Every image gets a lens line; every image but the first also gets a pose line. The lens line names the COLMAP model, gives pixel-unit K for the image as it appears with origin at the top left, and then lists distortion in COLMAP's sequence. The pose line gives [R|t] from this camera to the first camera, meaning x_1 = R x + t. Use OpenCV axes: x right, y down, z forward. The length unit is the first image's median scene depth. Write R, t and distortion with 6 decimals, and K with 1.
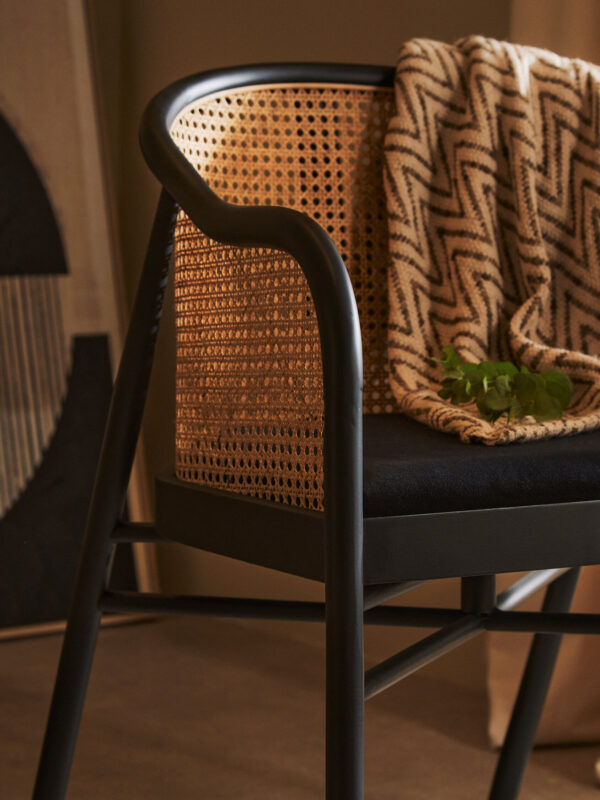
lens RADIAL K [[2439.9, 0, 300.0], [0, 2439.9, 400.0], [0, 0, 1]] dist [-0.091357, 0.728878]
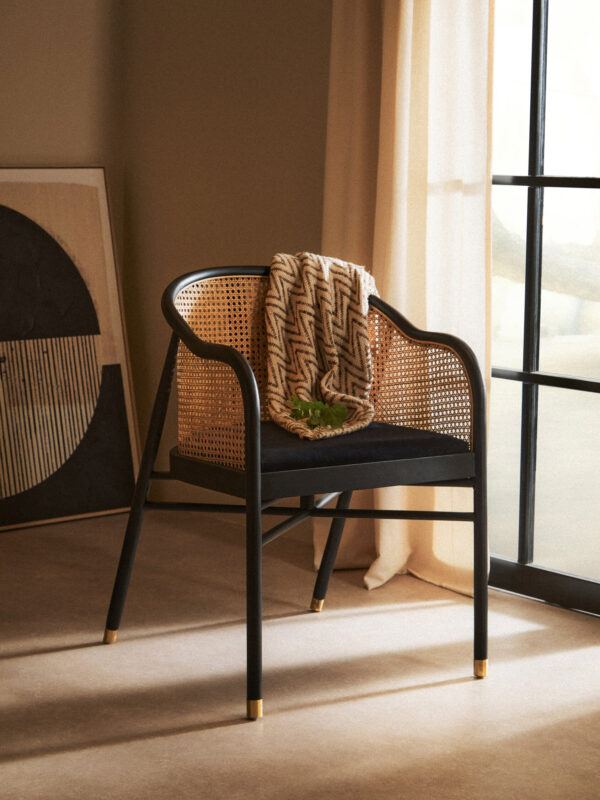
lens RADIAL K [[1651.1, 0, 300.0], [0, 1651.1, 400.0], [0, 0, 1]] dist [-0.042219, -0.020365]
pose [[0.997820, -0.007414, 0.065580, -0.034923], [0.005471, 0.999542, 0.029766, -0.060225], [-0.065771, -0.029342, 0.997403, -0.541369]]
